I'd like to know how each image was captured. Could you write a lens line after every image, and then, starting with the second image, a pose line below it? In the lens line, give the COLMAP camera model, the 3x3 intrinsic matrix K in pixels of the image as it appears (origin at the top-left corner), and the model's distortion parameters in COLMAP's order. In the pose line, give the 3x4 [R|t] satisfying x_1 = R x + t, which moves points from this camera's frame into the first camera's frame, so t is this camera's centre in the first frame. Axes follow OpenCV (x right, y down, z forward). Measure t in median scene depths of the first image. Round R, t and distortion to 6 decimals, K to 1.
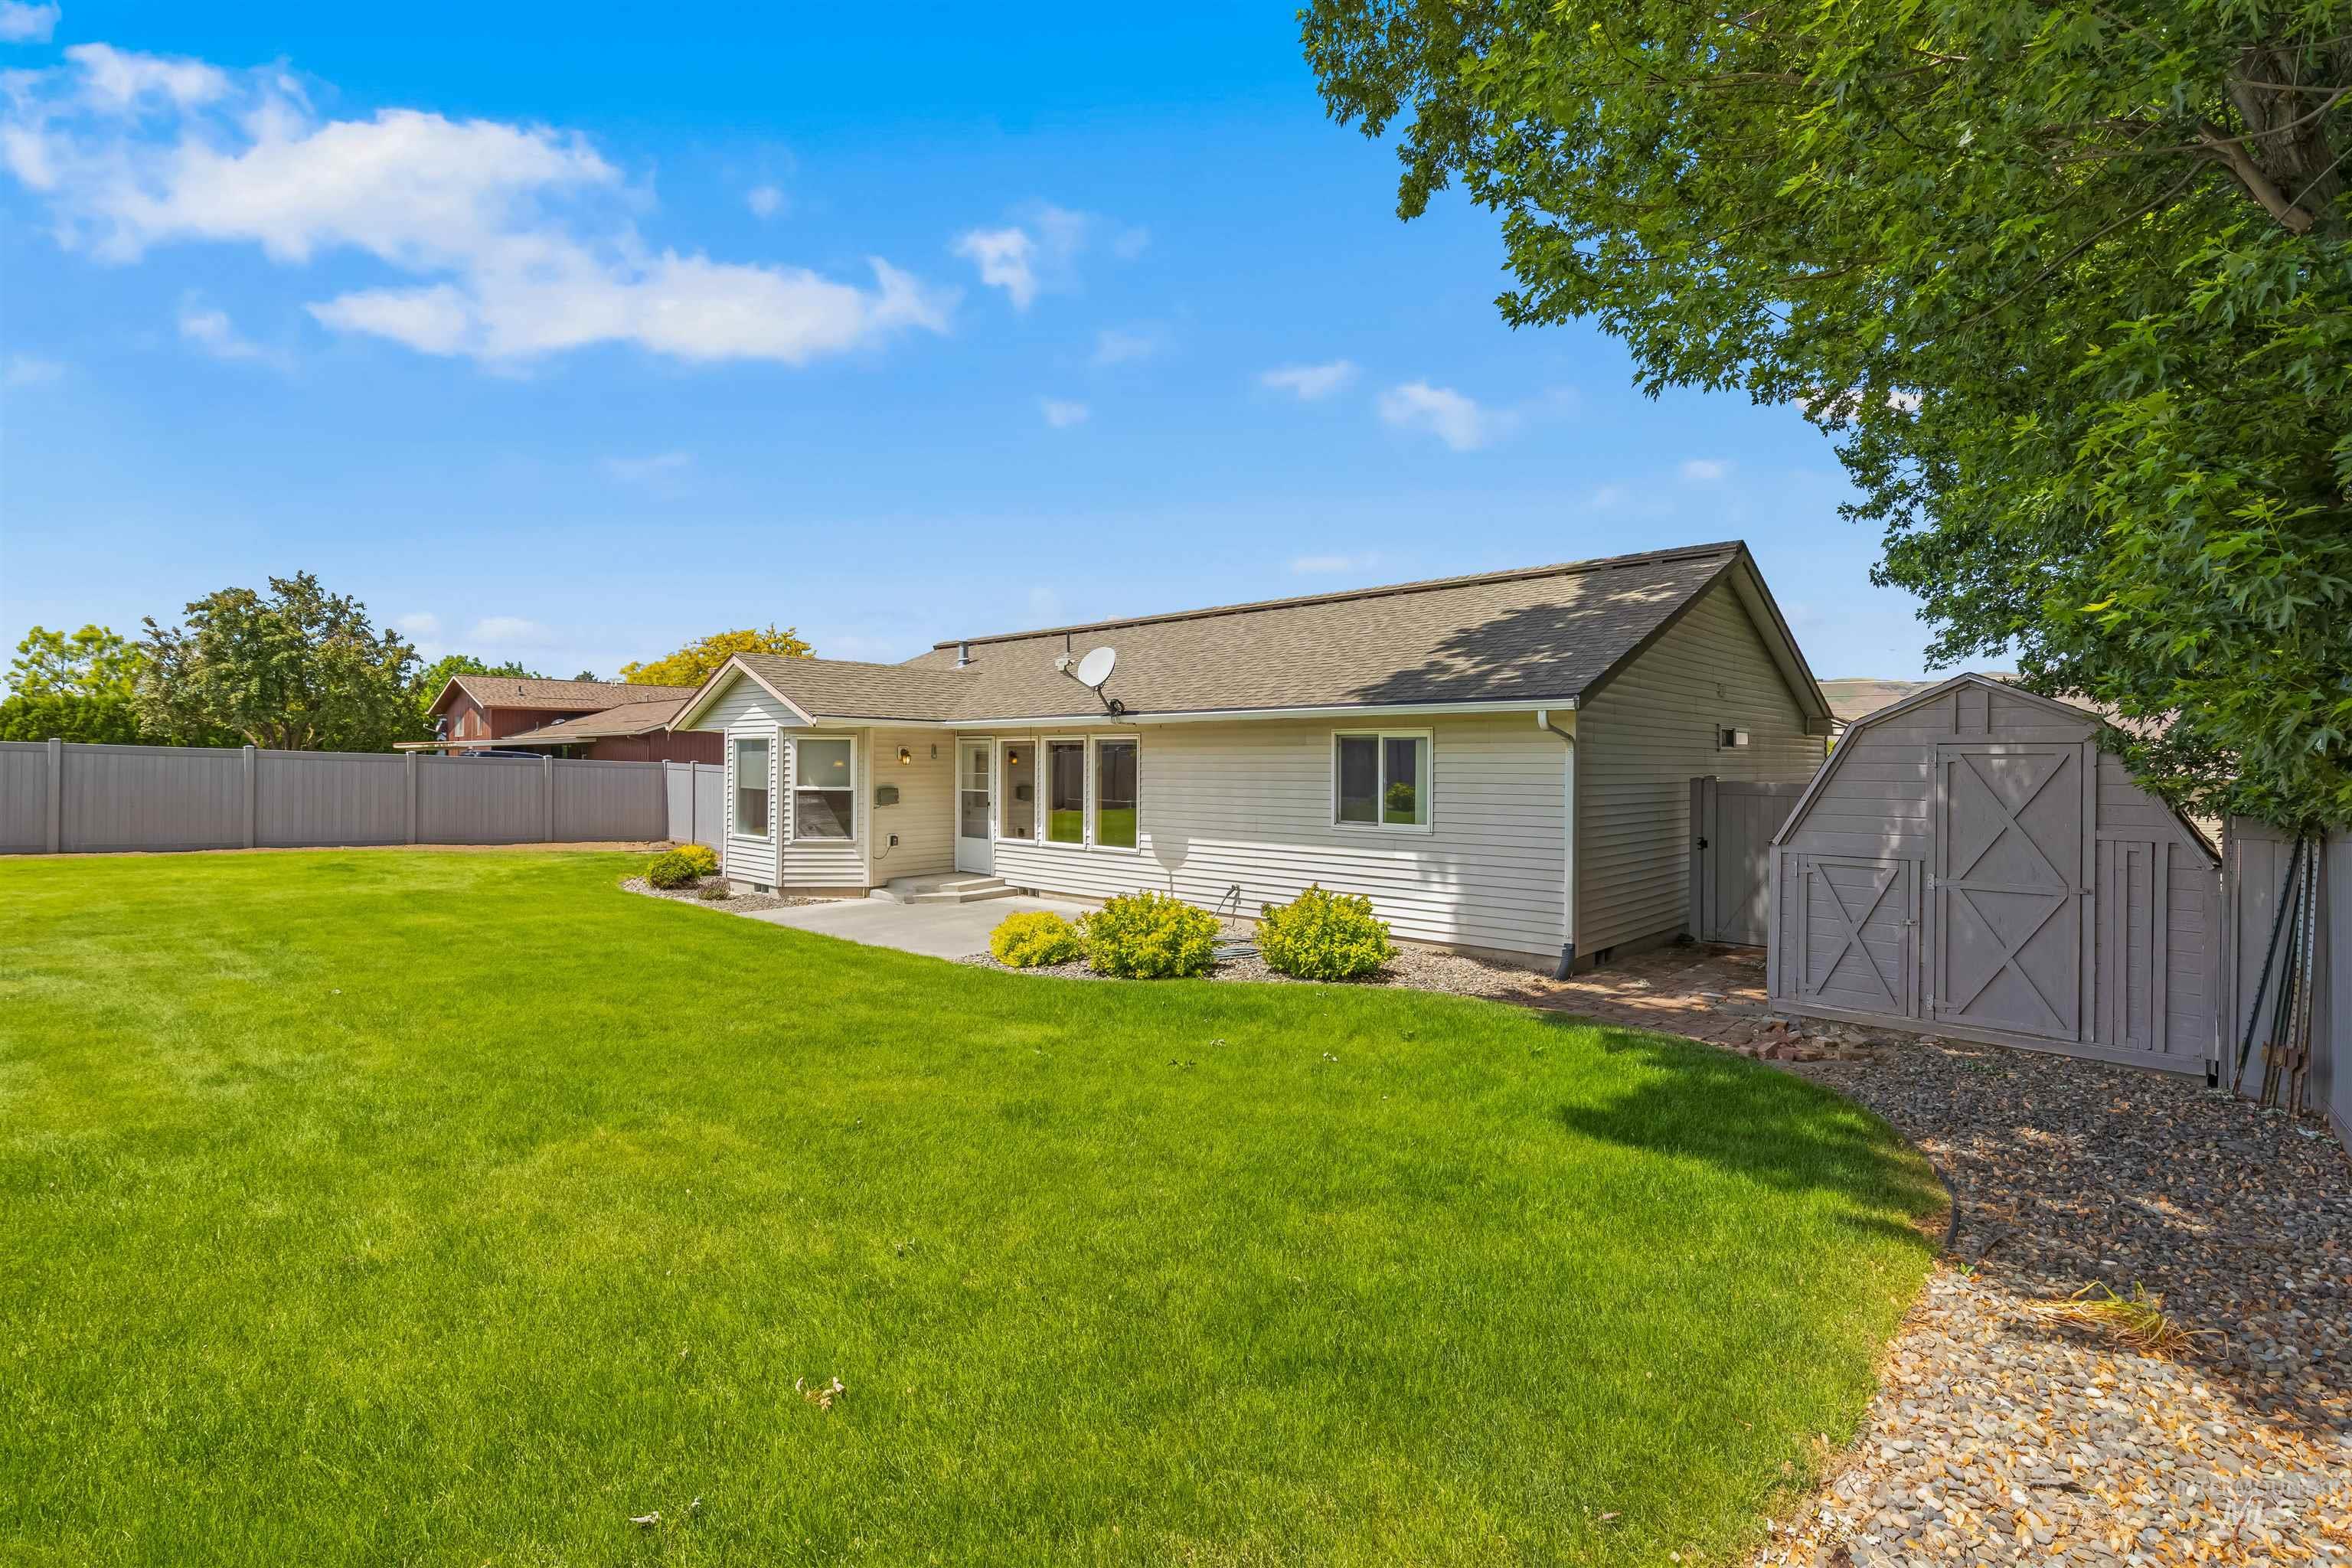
lens RADIAL K [[1053.6, 0, 1195.0], [0, 1053.6, 766.9], [0, 0, 1]] dist [-0.000706, -0.000082]
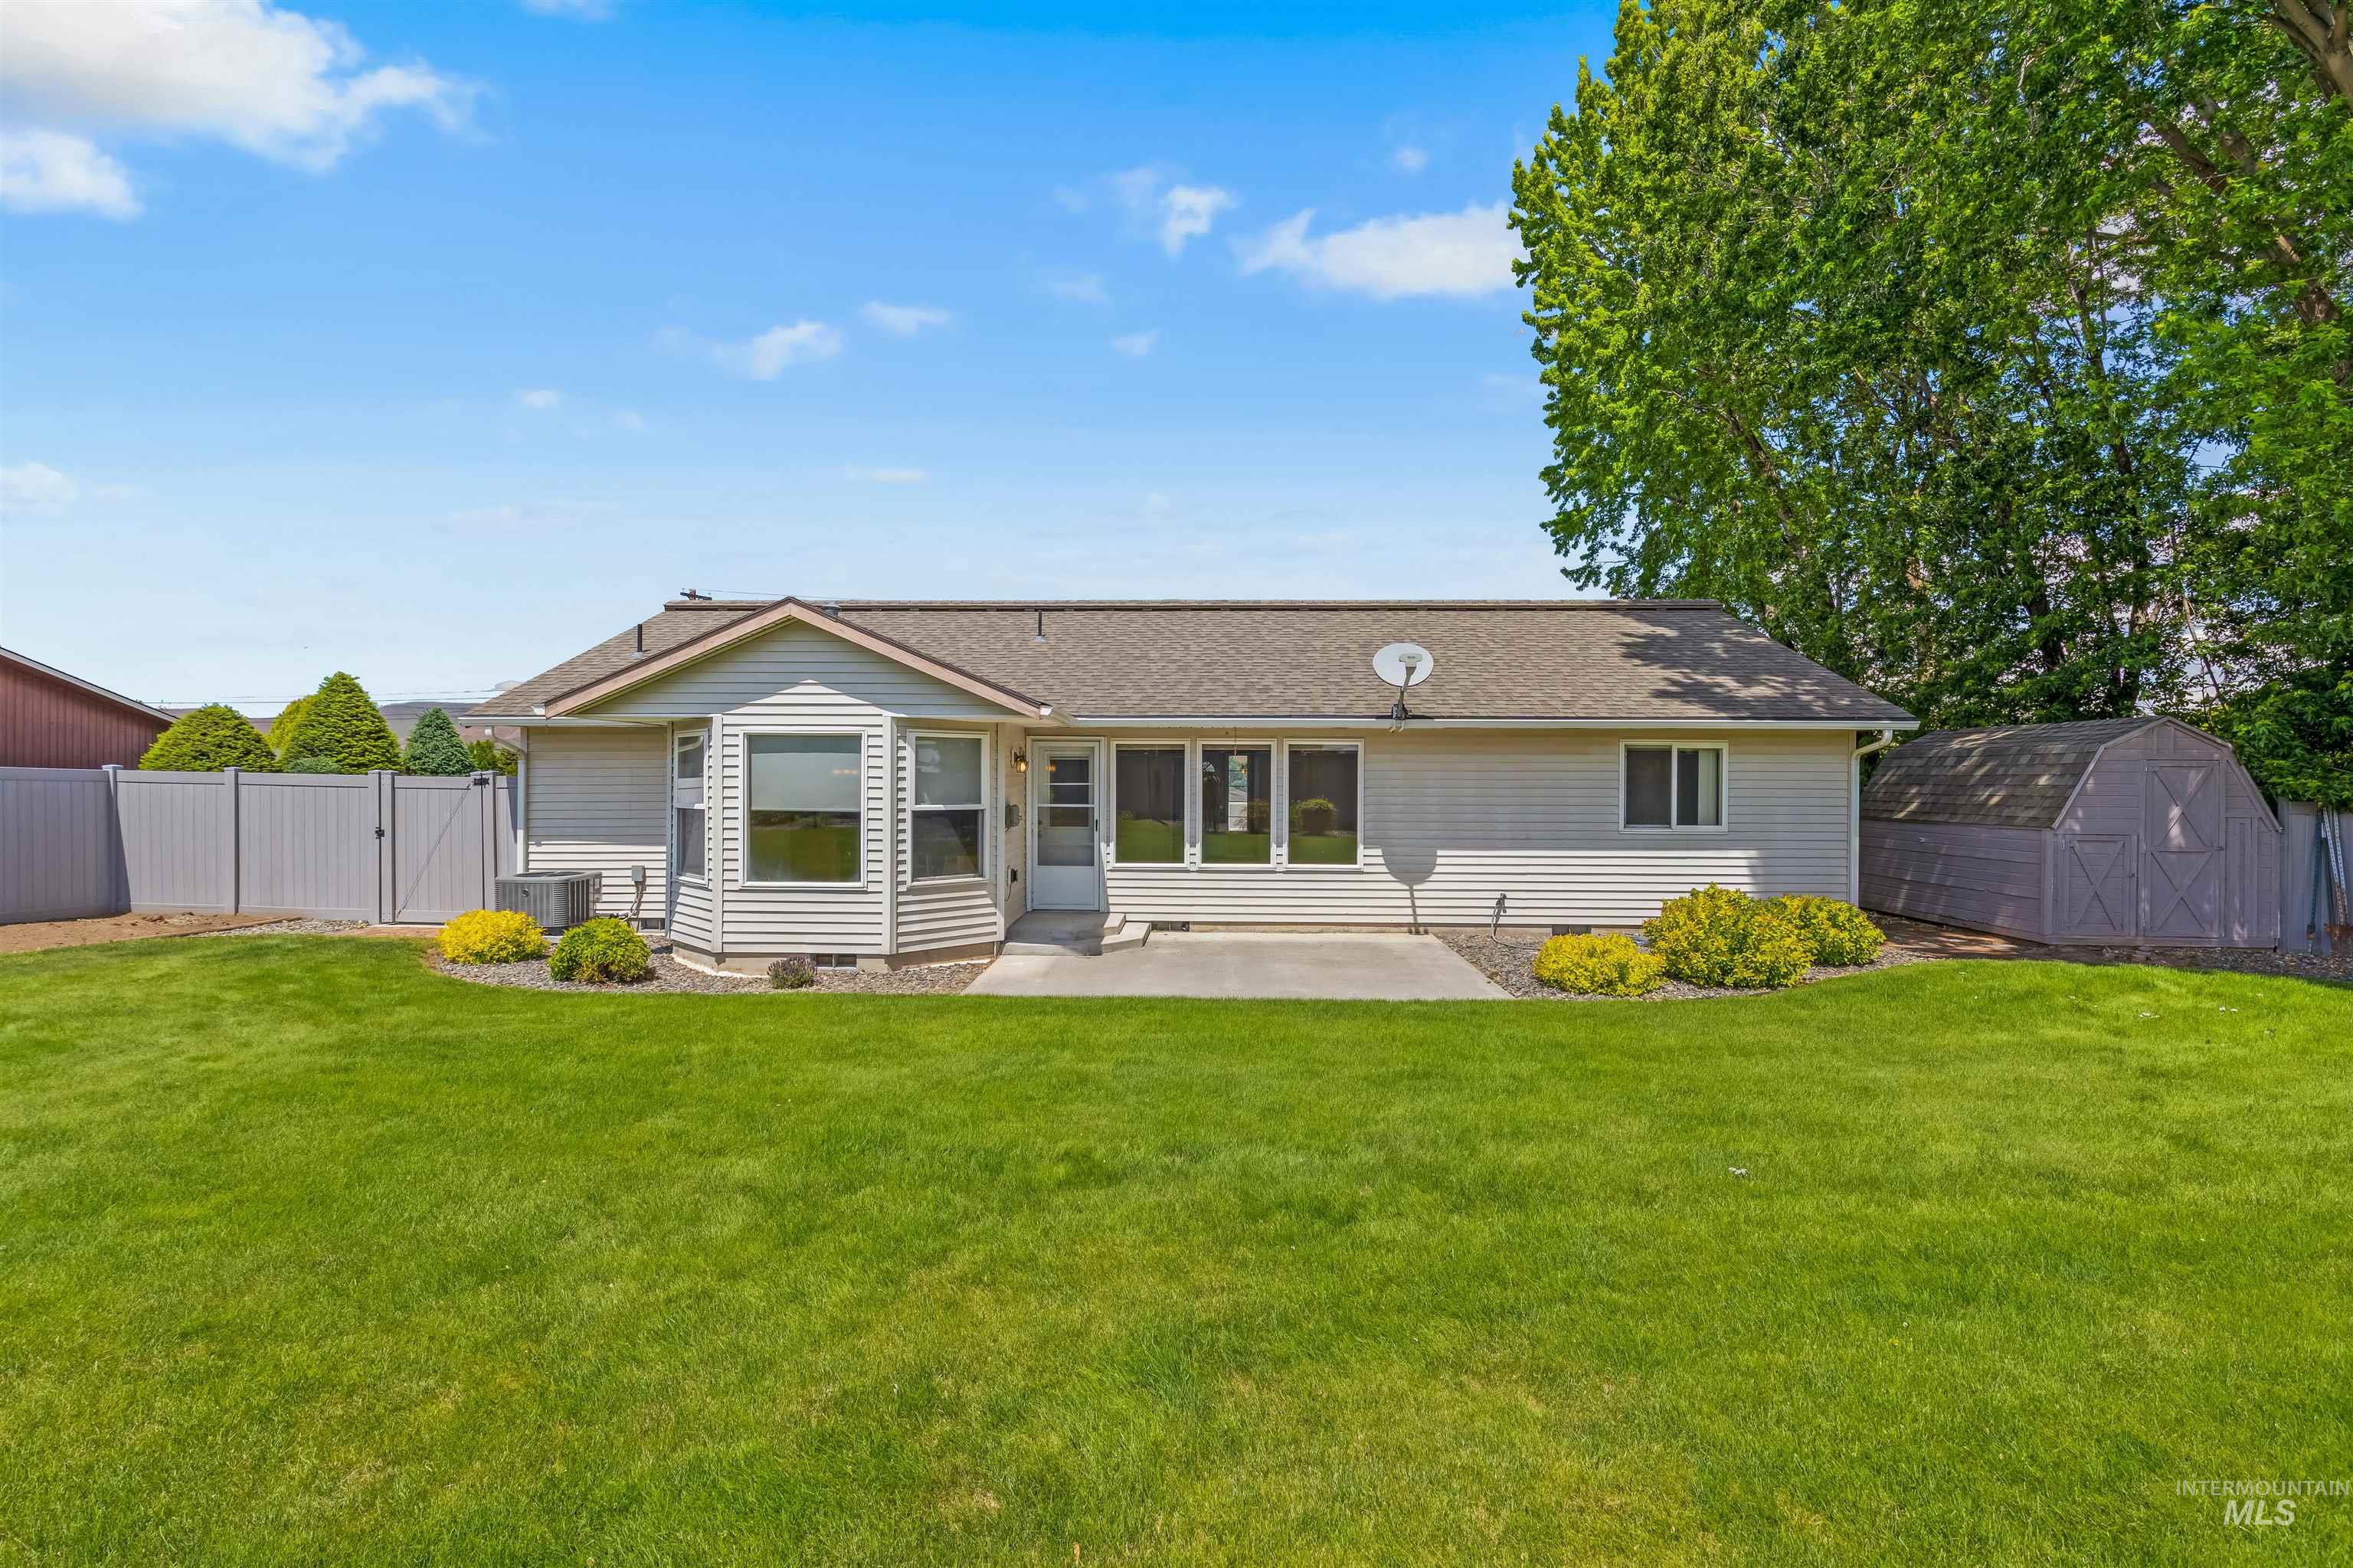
lens RADIAL K [[1046.0, 0, 1159.4], [0, 1046.0, 775.0], [0, 0, 1]] dist [-0.001330, -0.000090]
pose [[0.765820, -0.001906, 0.643052, -0.688775], [0.002070, 0.999998, 0.000499, -0.001122], [-0.643052, 0.000949, 0.765822, 0.372641]]
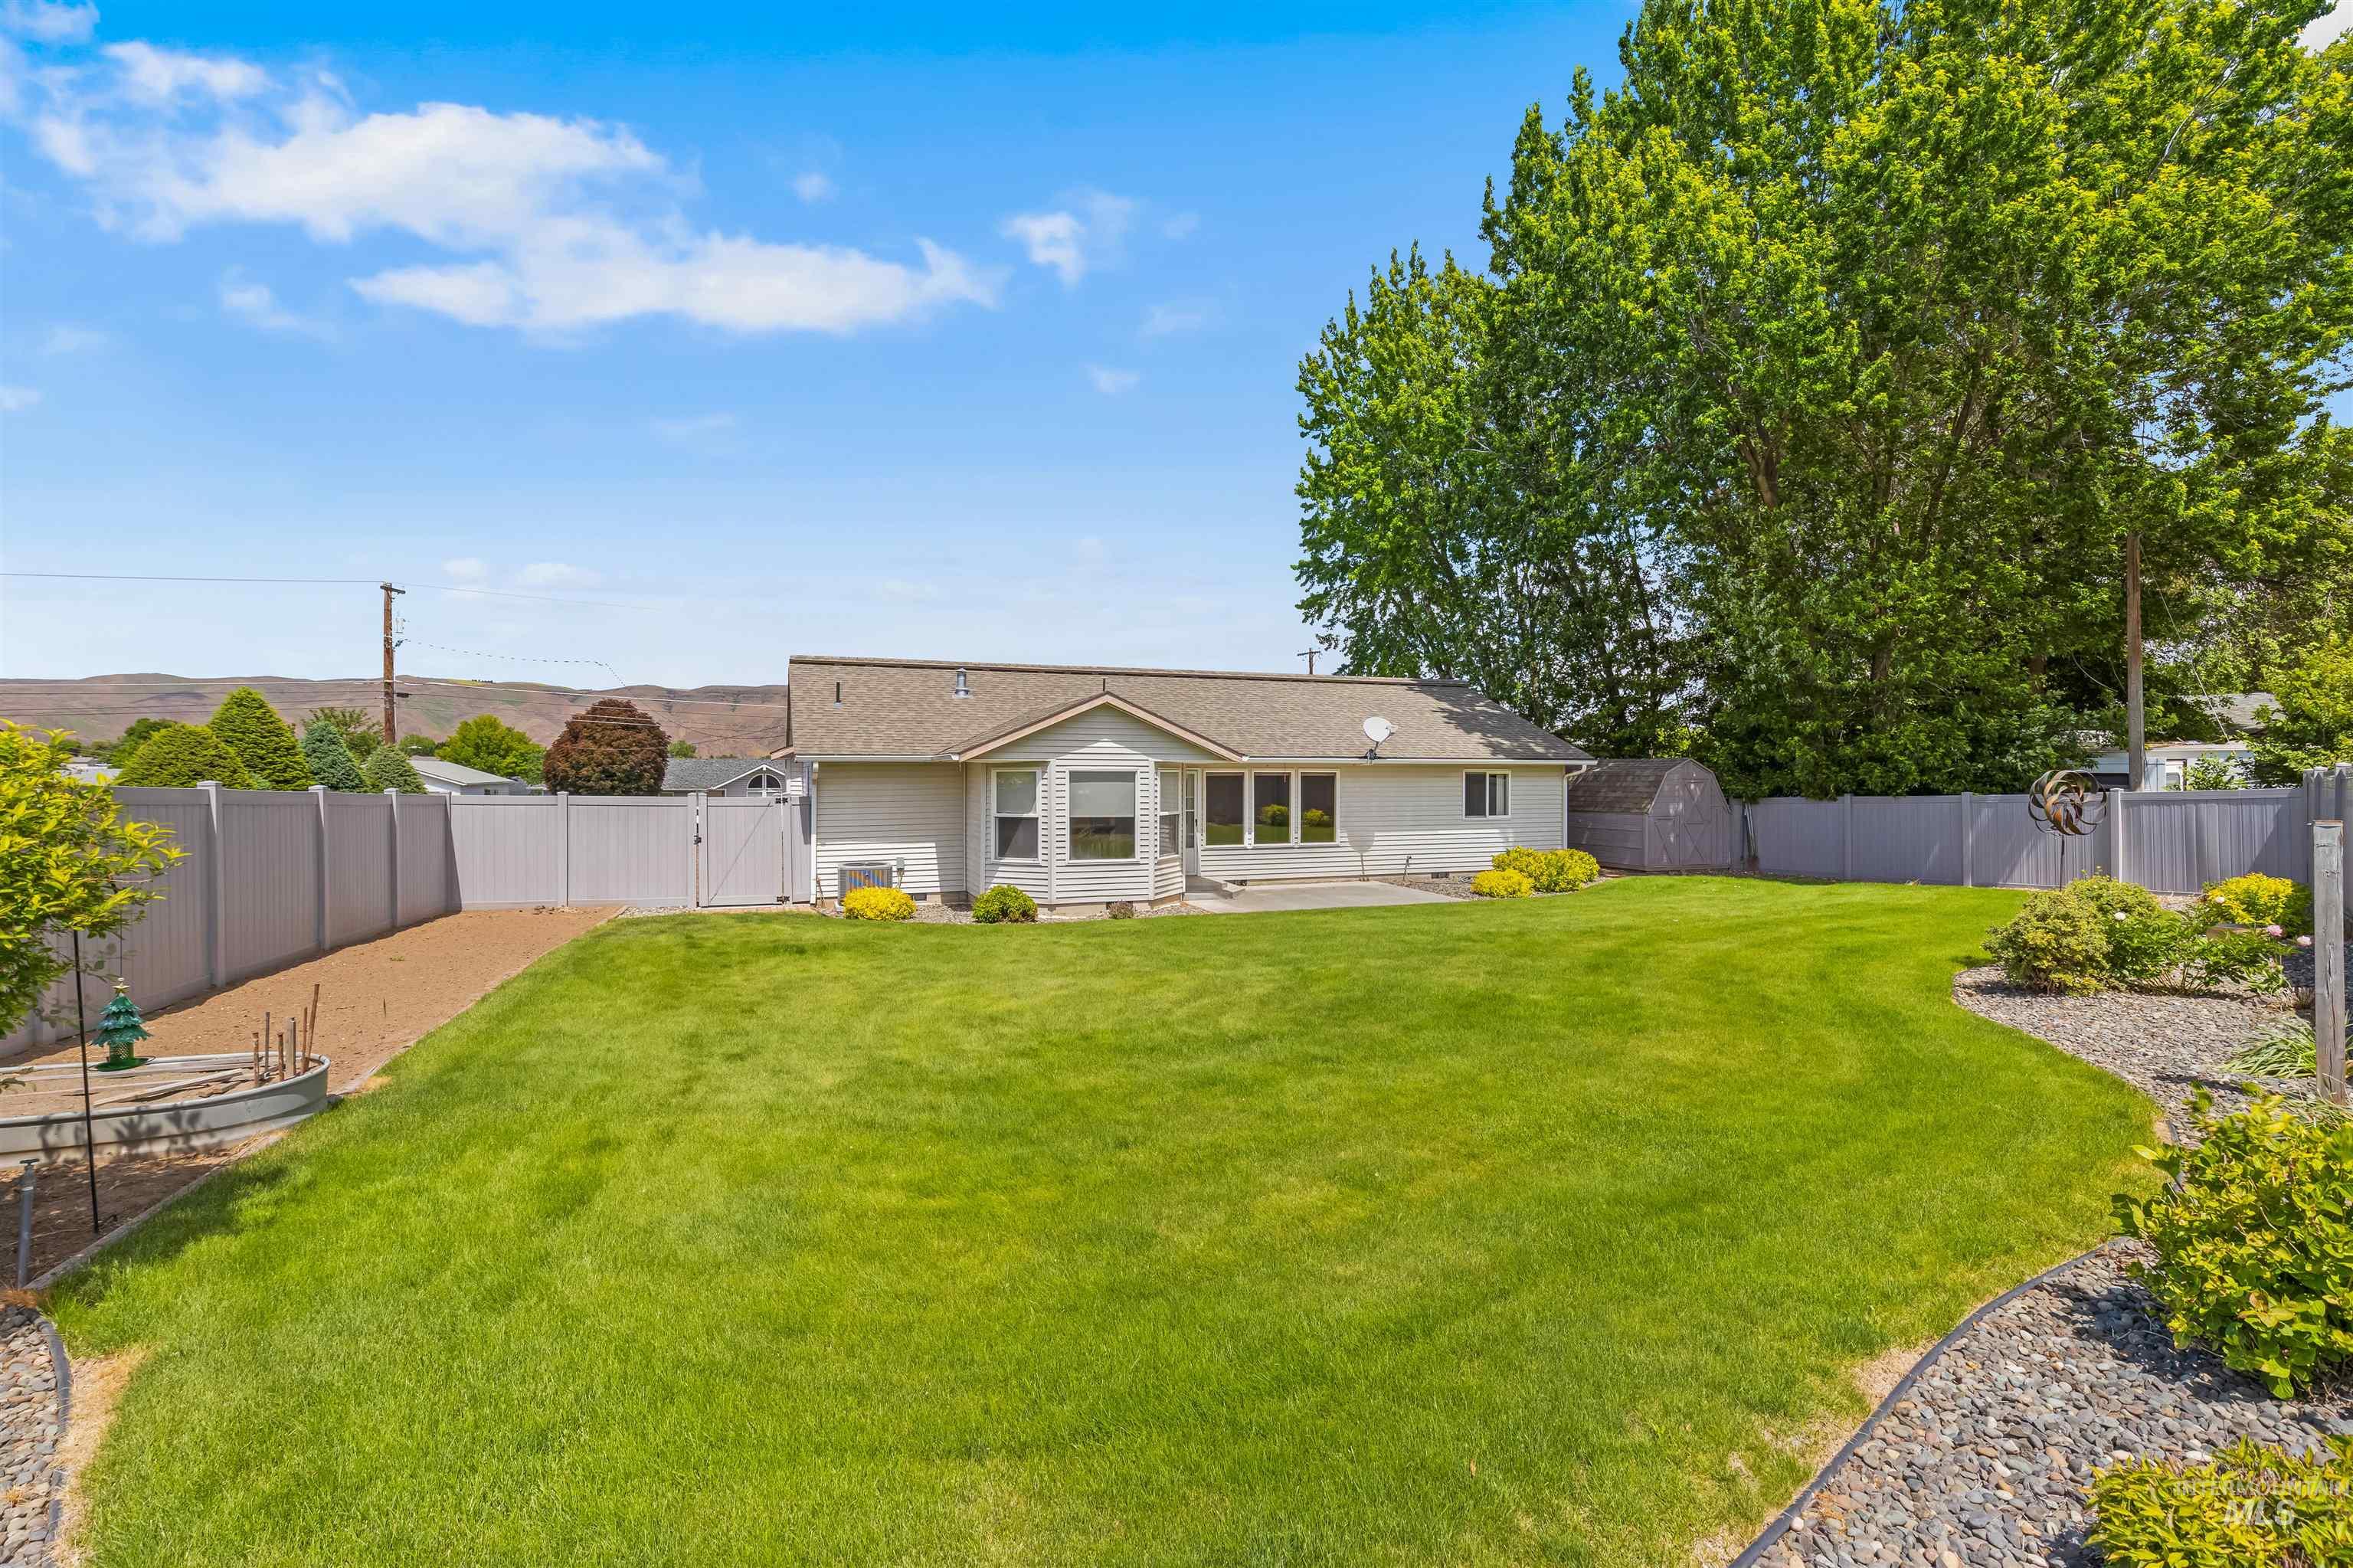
lens RADIAL K [[1046.0, 0, 1159.4], [0, 1046.0, 775.0], [0, 0, 1]] dist [-0.001330, -0.000090]
pose [[0.458327, -0.006713, 0.888758, -1.399678], [0.003592, 0.999977, 0.005700, -0.029317], [-0.888777, 0.000580, 0.458340, 0.464596]]
